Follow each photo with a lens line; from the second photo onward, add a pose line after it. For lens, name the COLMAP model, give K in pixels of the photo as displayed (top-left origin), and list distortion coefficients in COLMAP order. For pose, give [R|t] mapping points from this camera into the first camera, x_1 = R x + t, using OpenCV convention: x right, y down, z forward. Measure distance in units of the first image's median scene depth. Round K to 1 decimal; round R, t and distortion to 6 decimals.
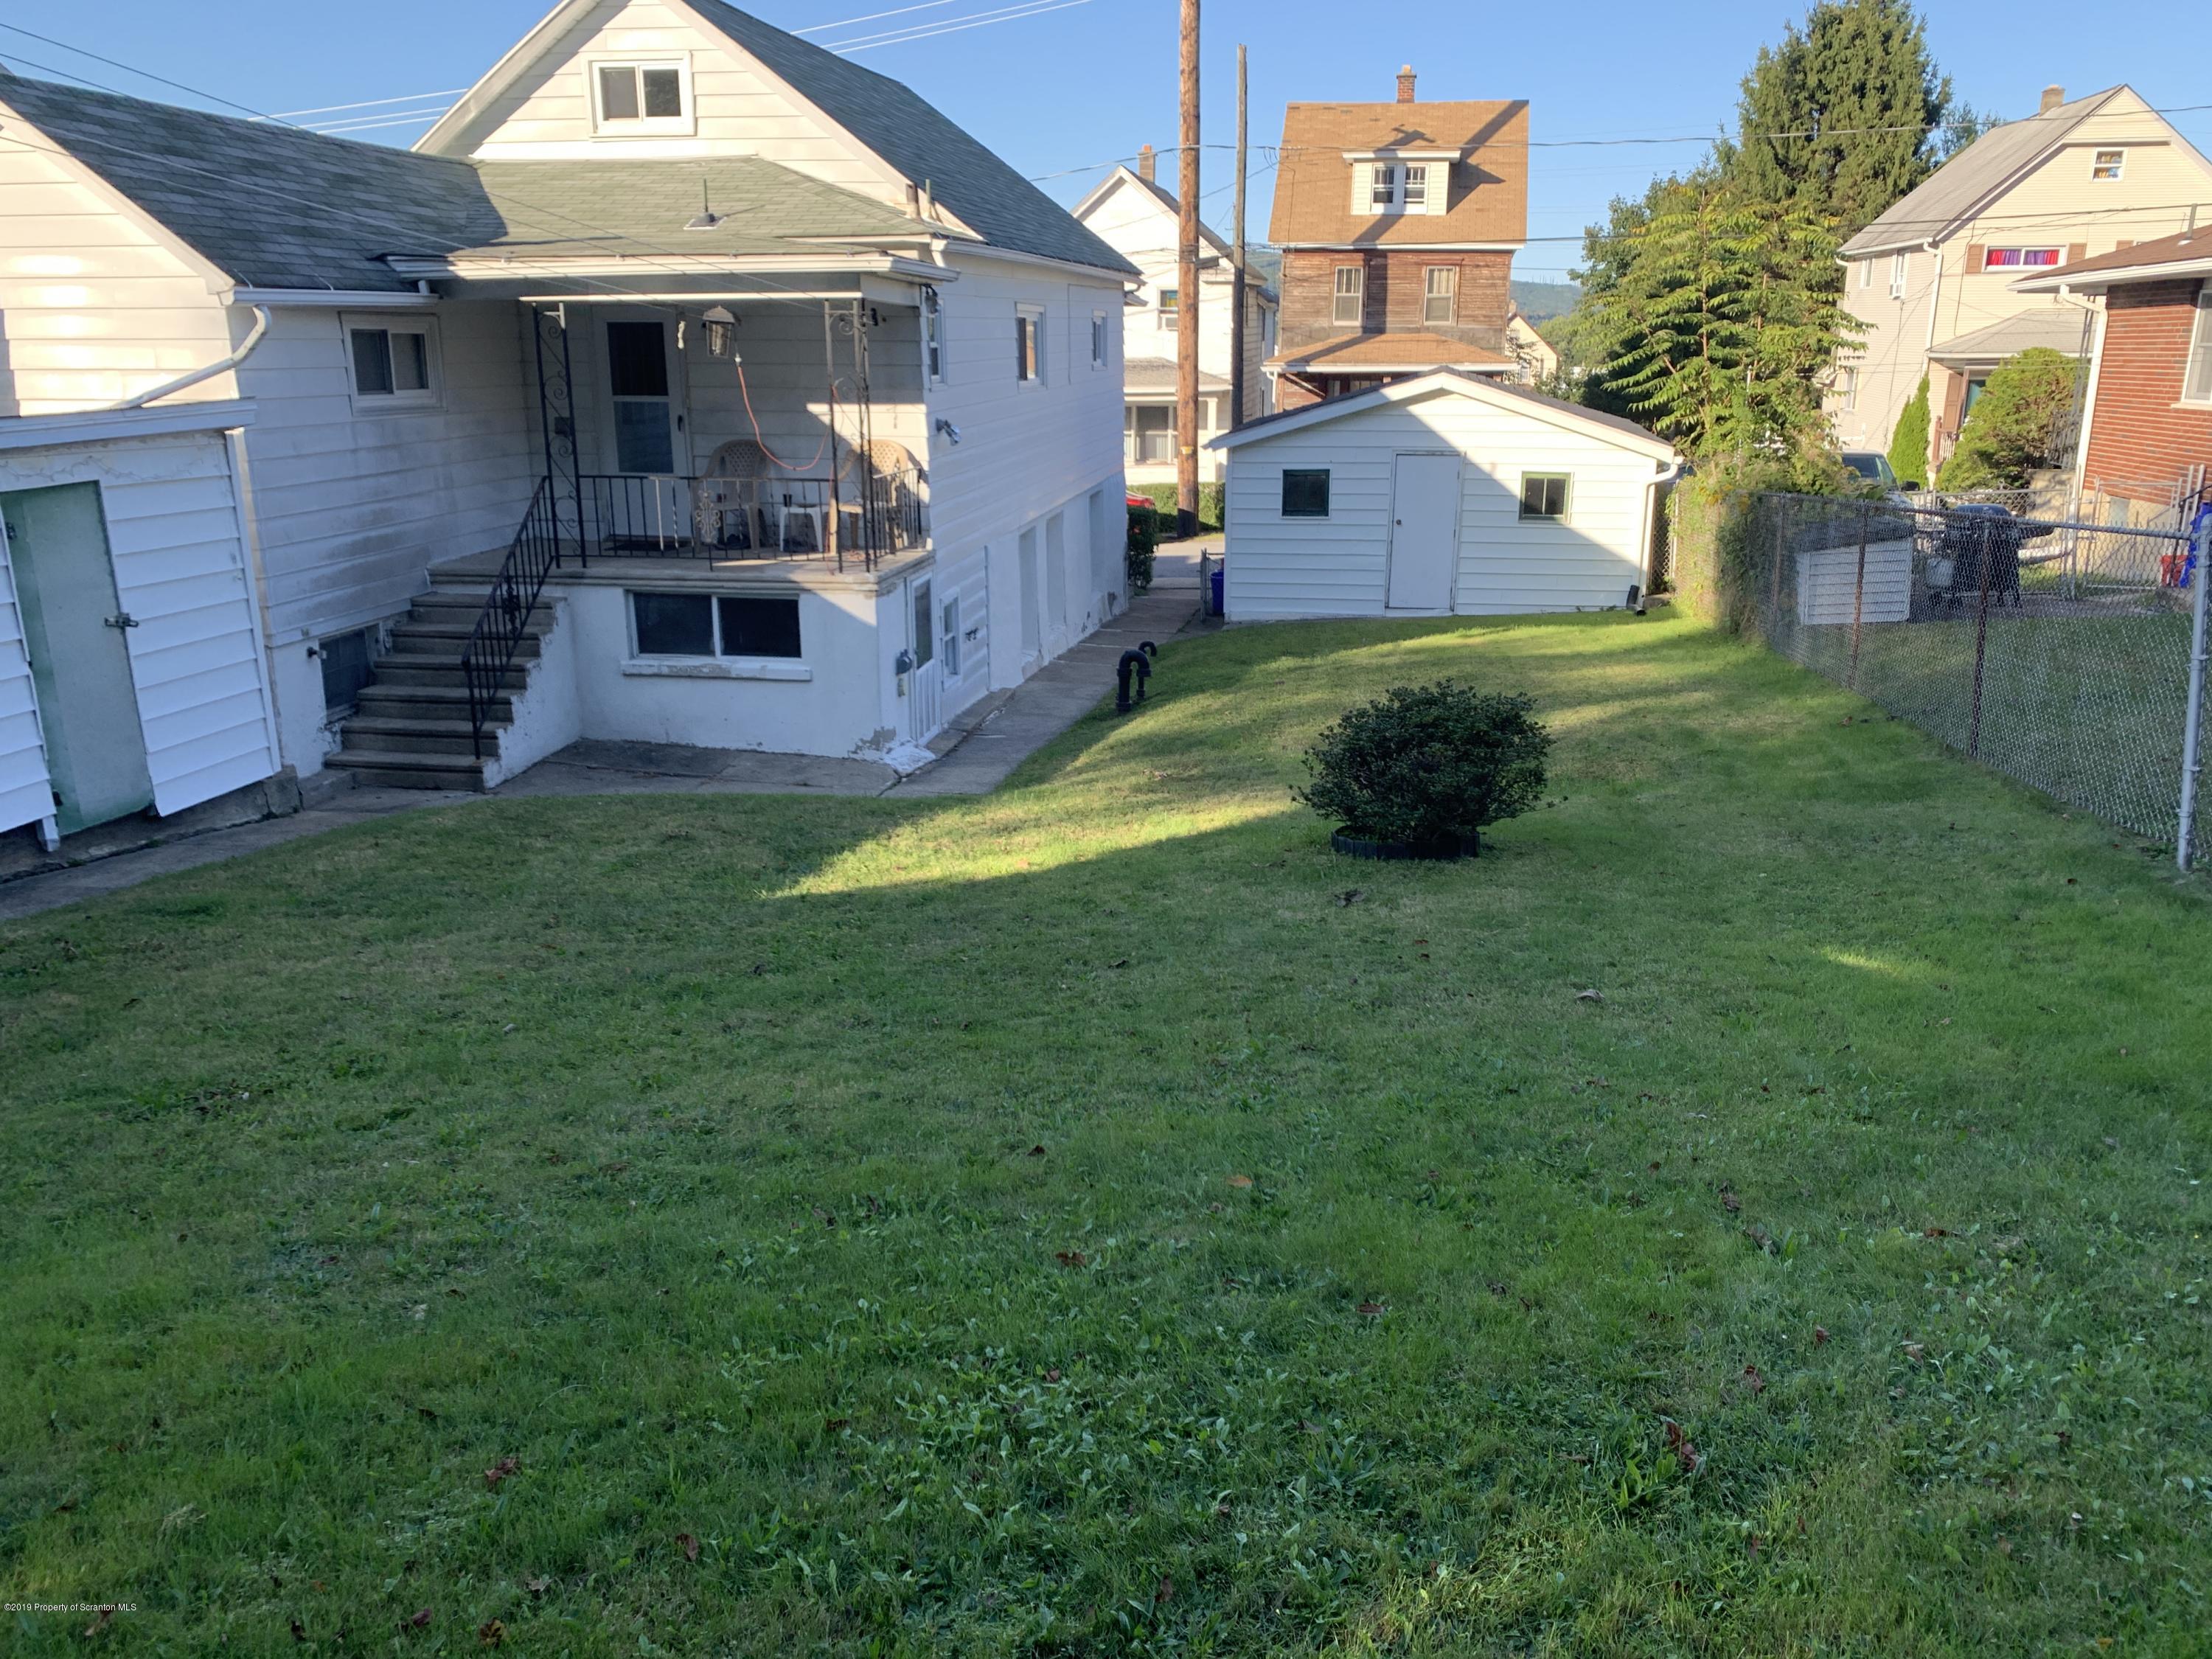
lens RADIAL K [[1661.8, 0, 1112.9], [0, 1661.8, 826.3], [0, 0, 1]] dist [0.036421, -0.038113]
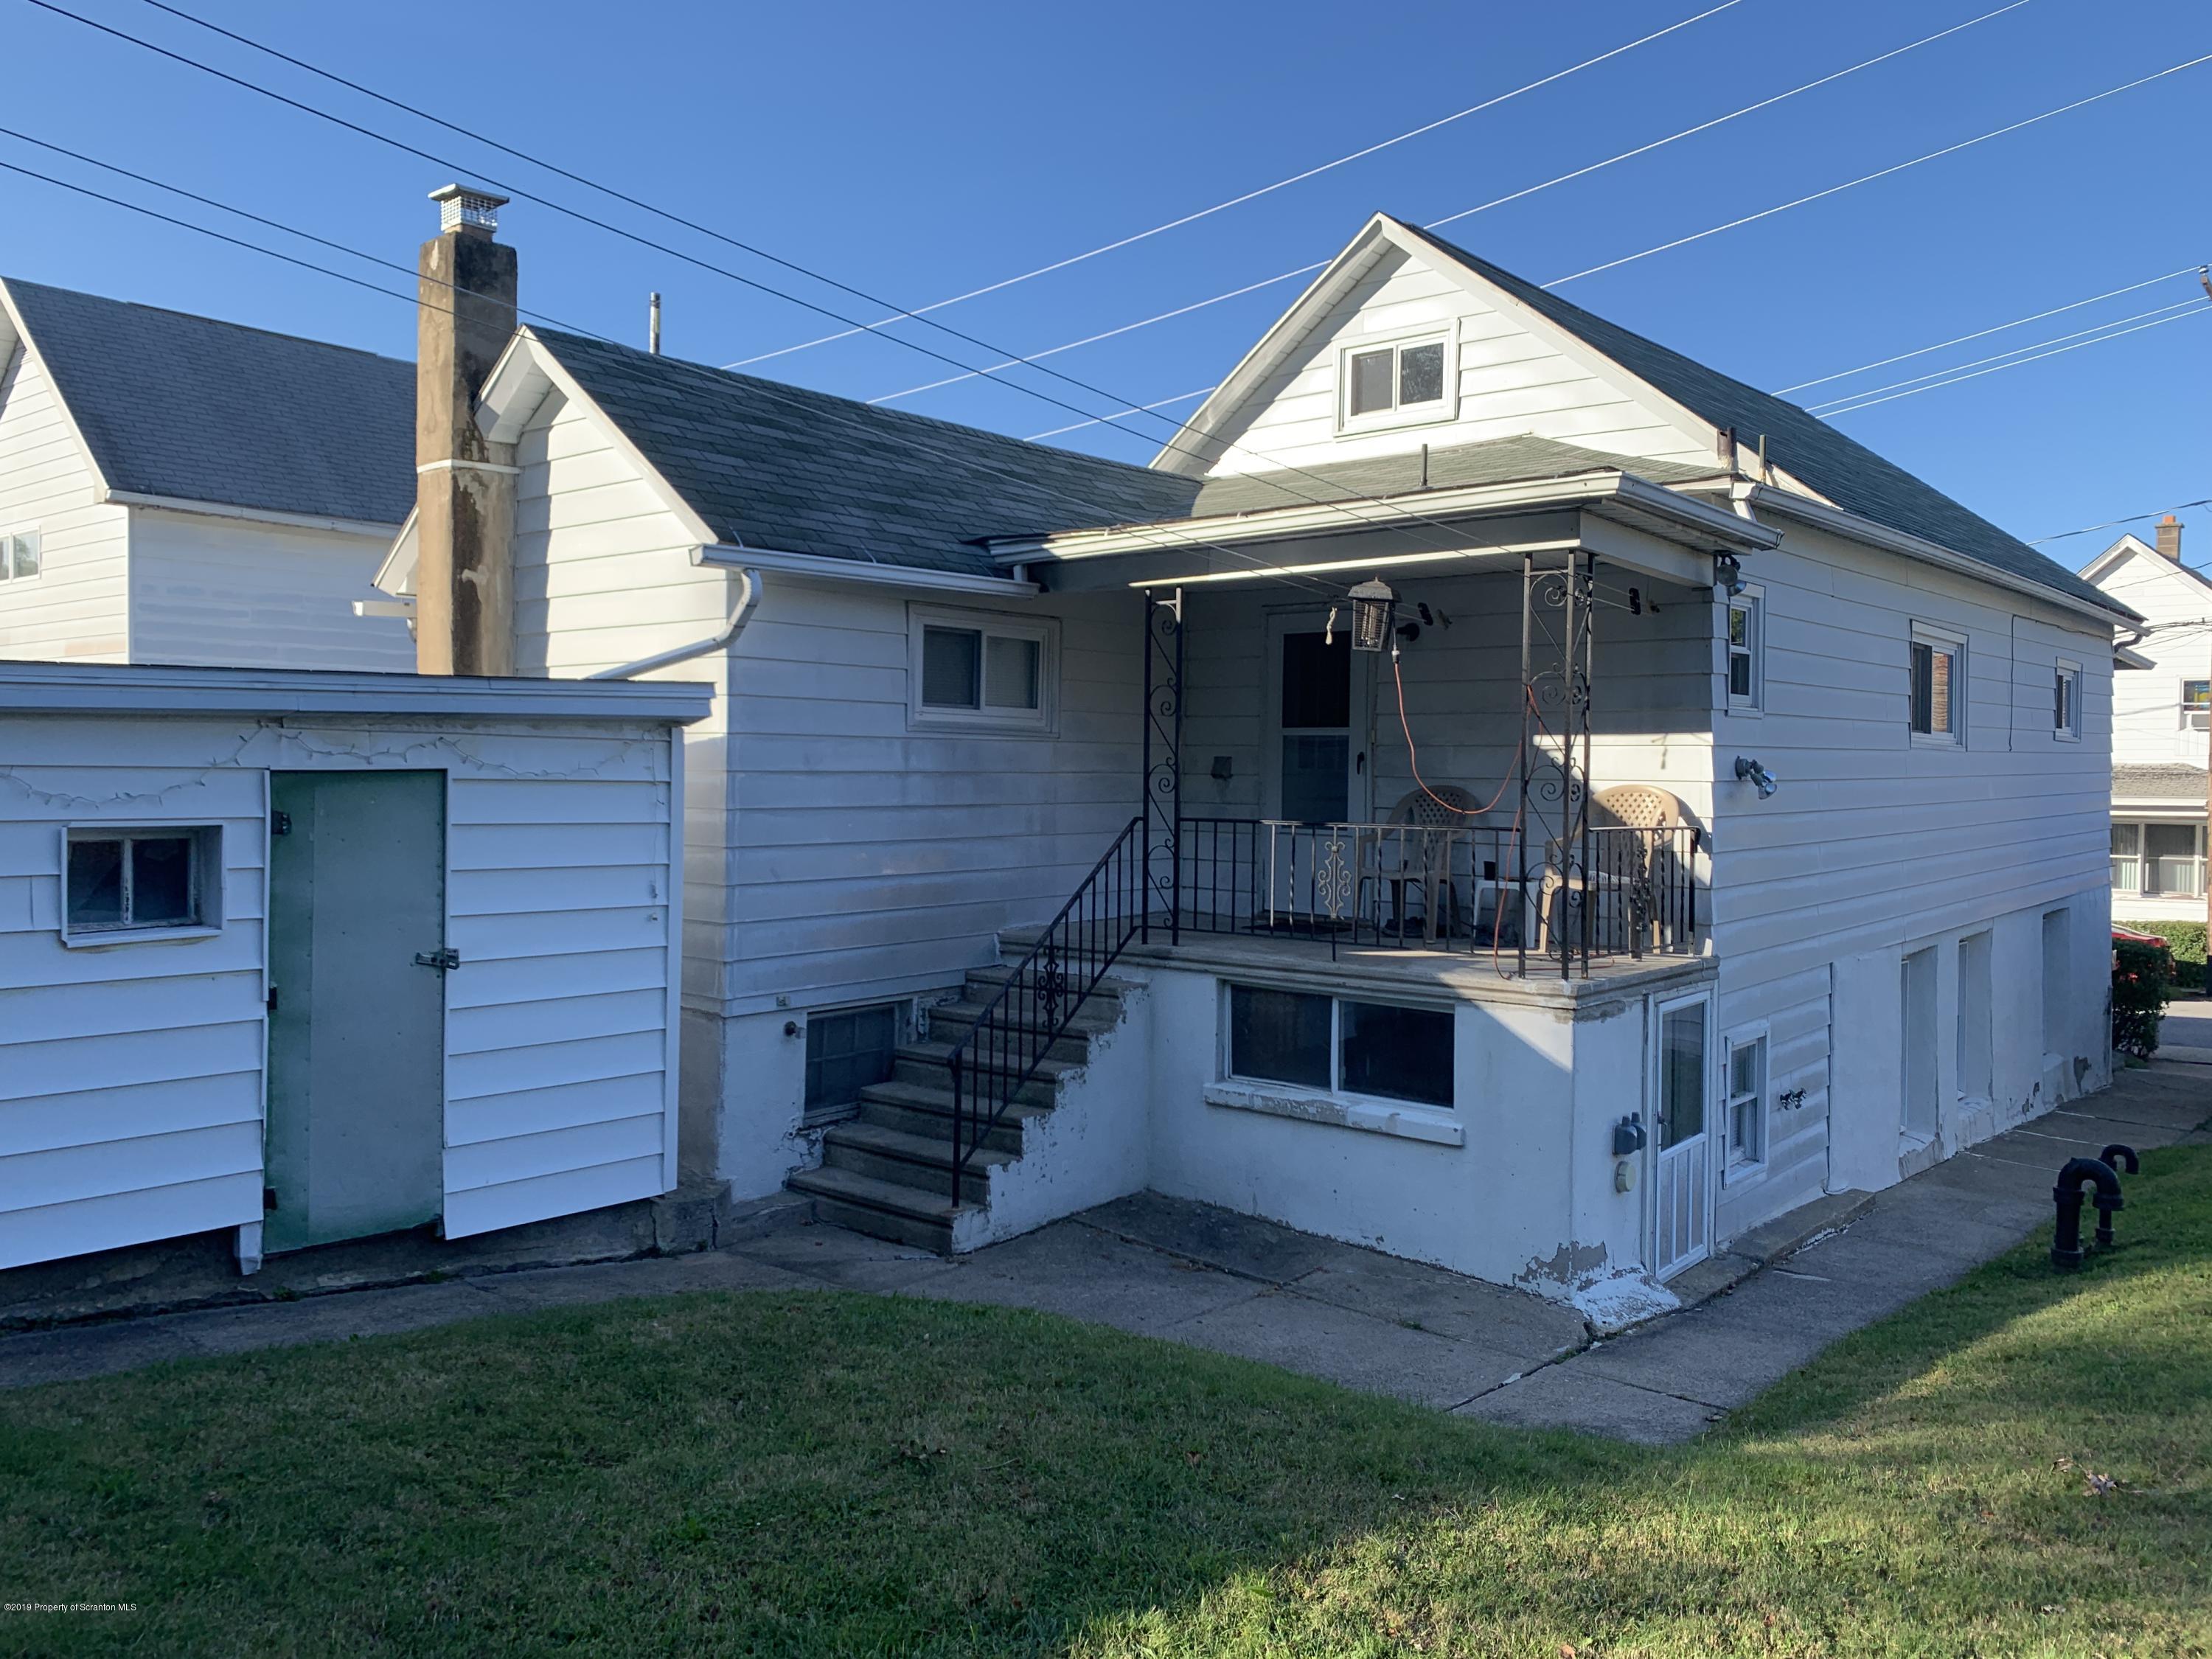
lens RADIAL K [[1661.8, 0, 1142.7], [0, 1661.8, 804.4], [0, 0, 1]] dist [0.036421, -0.038113]
pose [[0.860892, 0.019482, -0.508414, 0.027795], [-0.153021, 0.962916, -0.222211, -0.055227], [0.485231, 0.269098, 0.831948, 0.400555]]
